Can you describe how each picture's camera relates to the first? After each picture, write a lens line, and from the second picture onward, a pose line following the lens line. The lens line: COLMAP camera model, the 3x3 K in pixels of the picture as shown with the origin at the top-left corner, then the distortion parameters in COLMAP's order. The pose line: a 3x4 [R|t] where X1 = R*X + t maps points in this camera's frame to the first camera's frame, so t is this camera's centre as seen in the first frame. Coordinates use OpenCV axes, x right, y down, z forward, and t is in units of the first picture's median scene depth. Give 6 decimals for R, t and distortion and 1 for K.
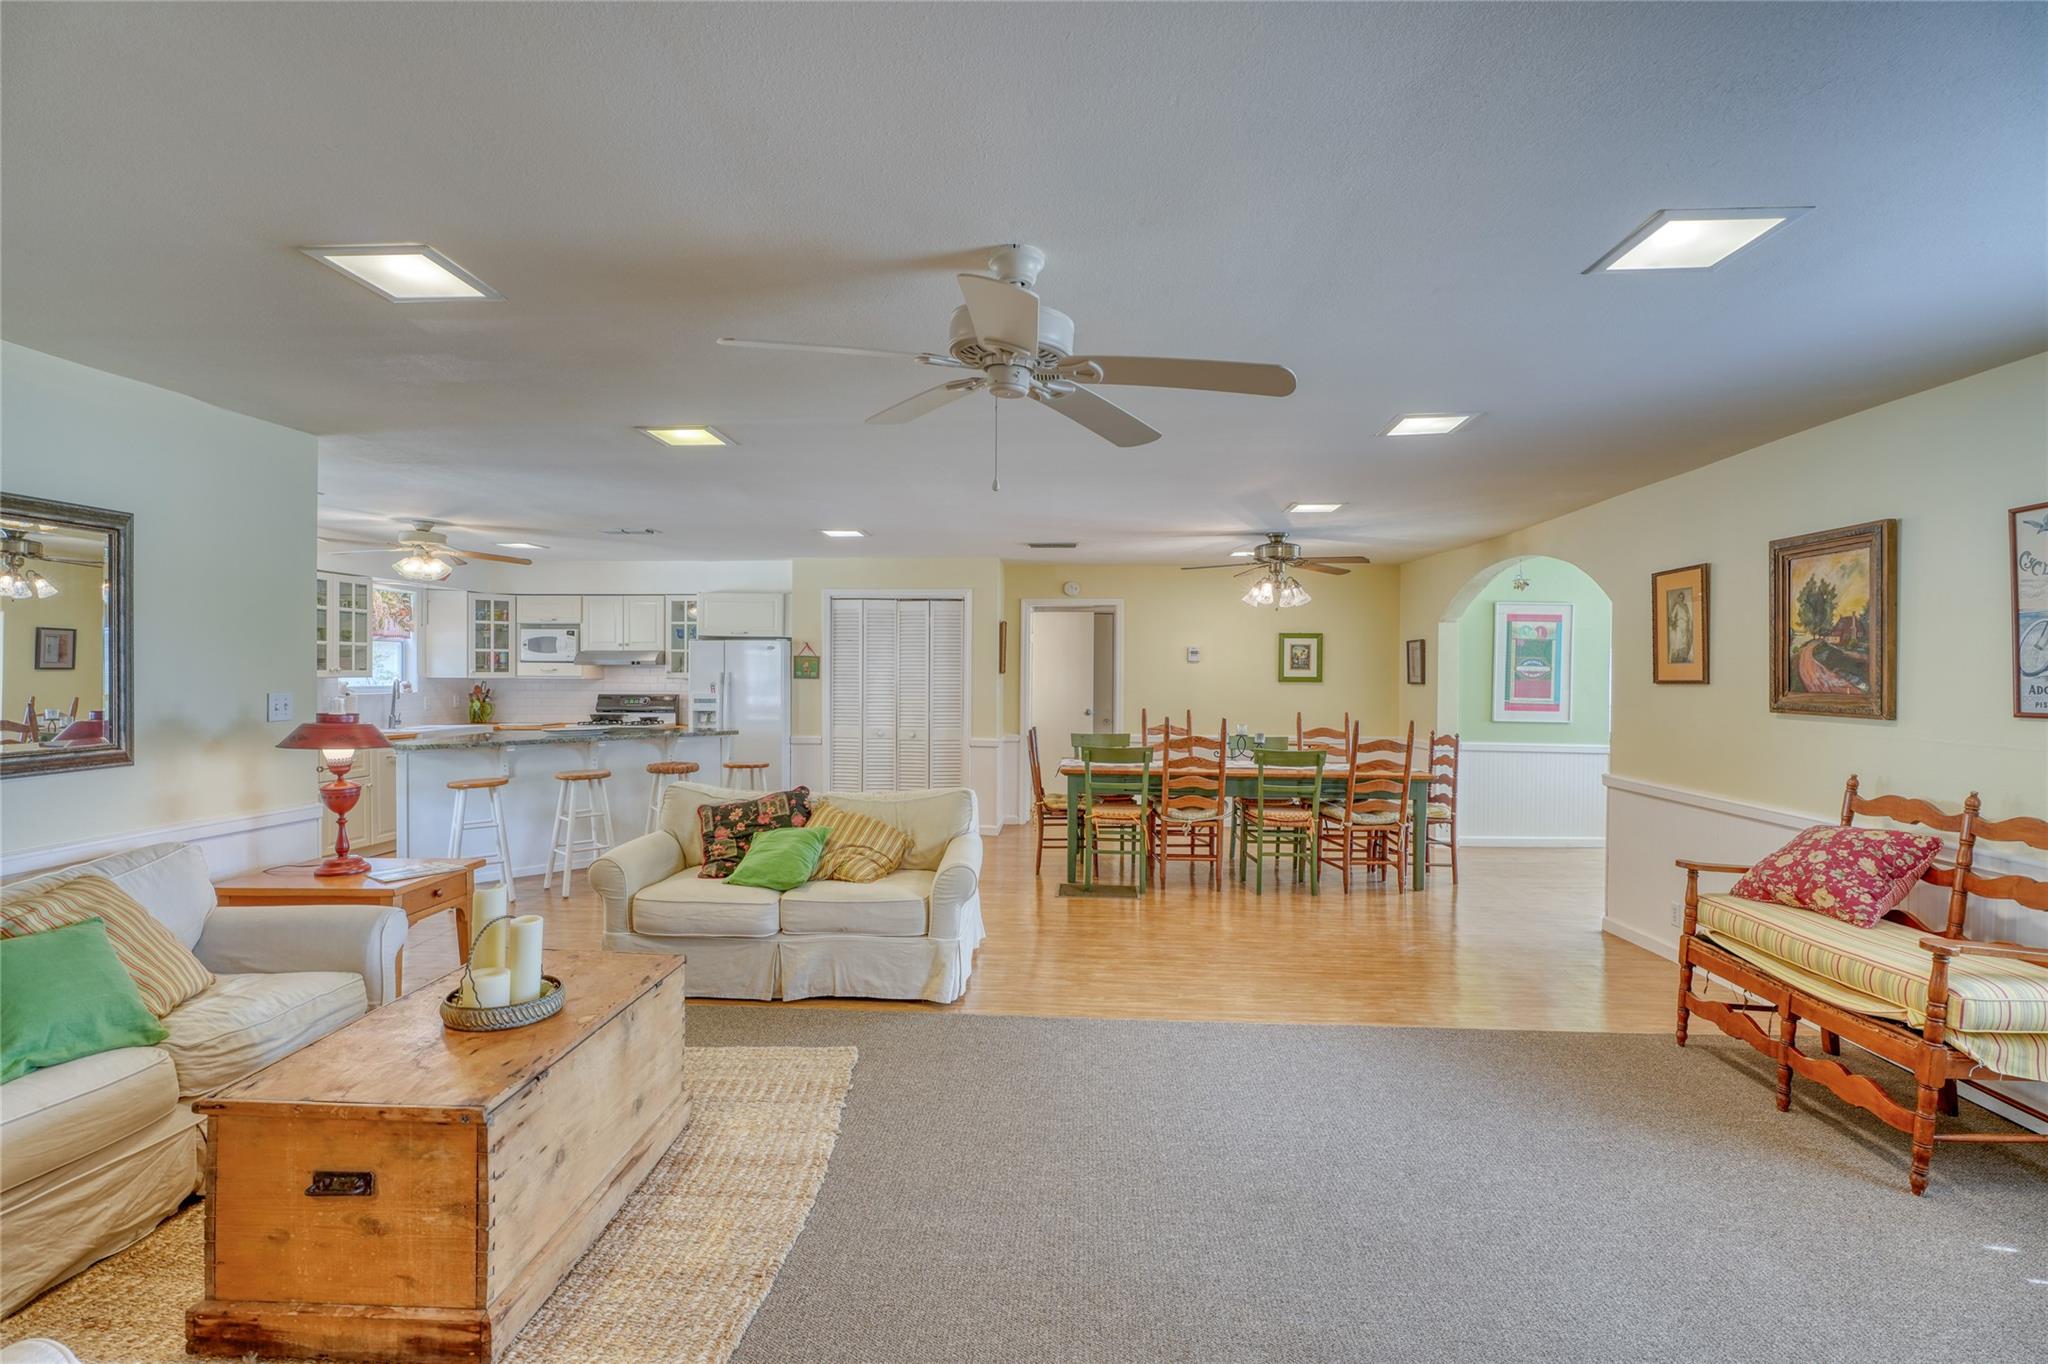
lens RADIAL K [[928.3, 0, 1029.8], [0, 928.3, 676.8], [0, 0, 1]] dist [-0.003769, 0.000879]
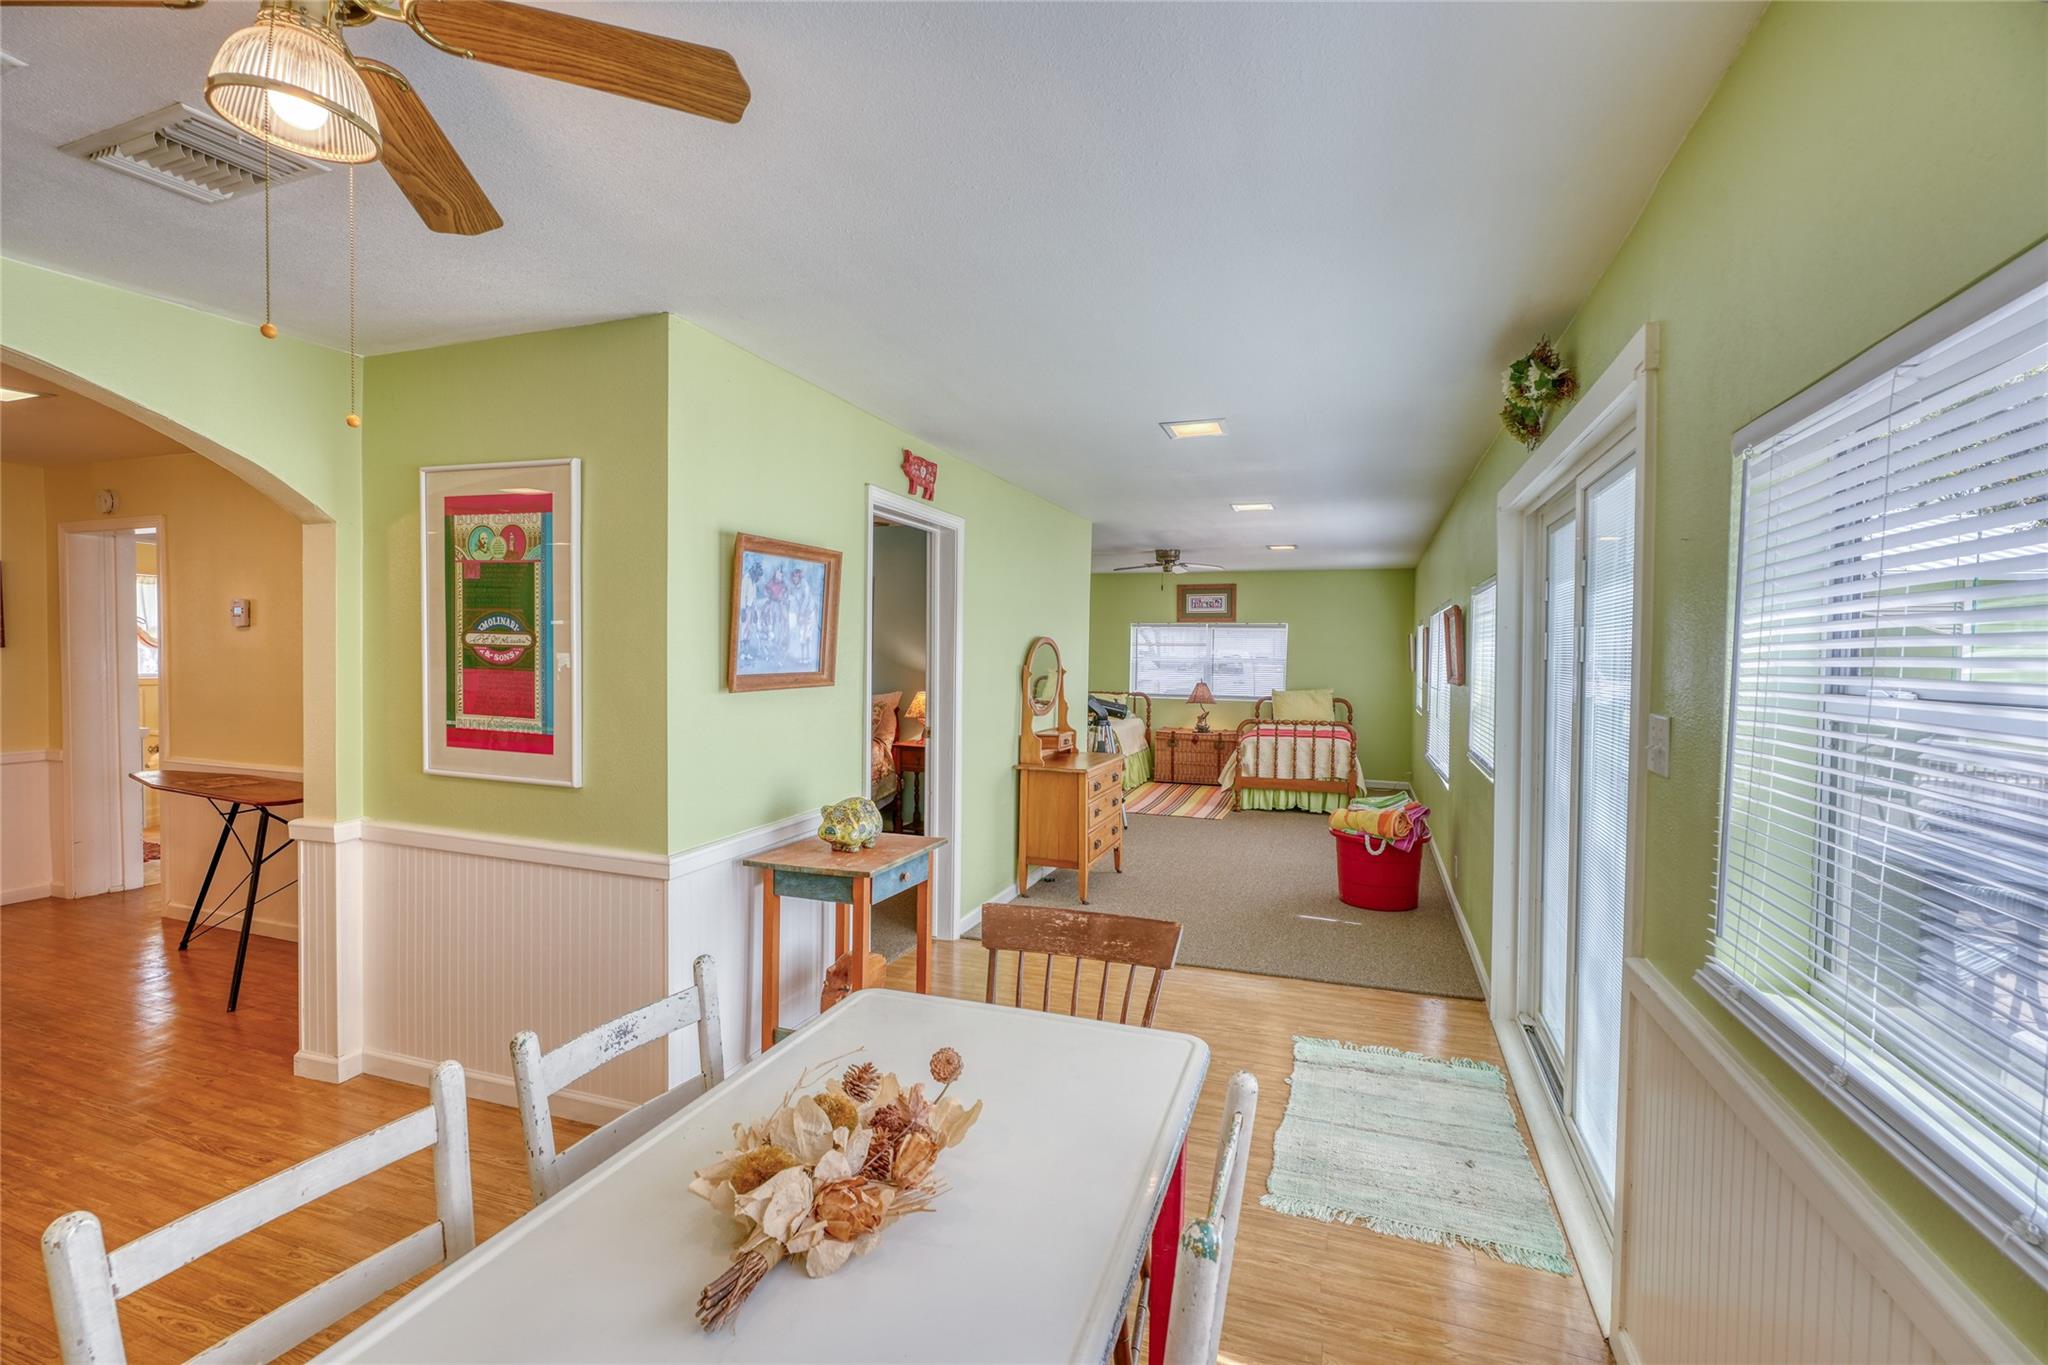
lens RADIAL K [[928.3, 0, 1024.5], [0, 928.3, 681.0], [0, 0, 1]] dist [-0.003769, 0.000879]
pose [[0.957481, 0.008507, -0.288369, 0.857258], [-0.003912, 0.999856, 0.016510, 0.001275], [0.288468, -0.014680, 0.957377, 0.698103]]
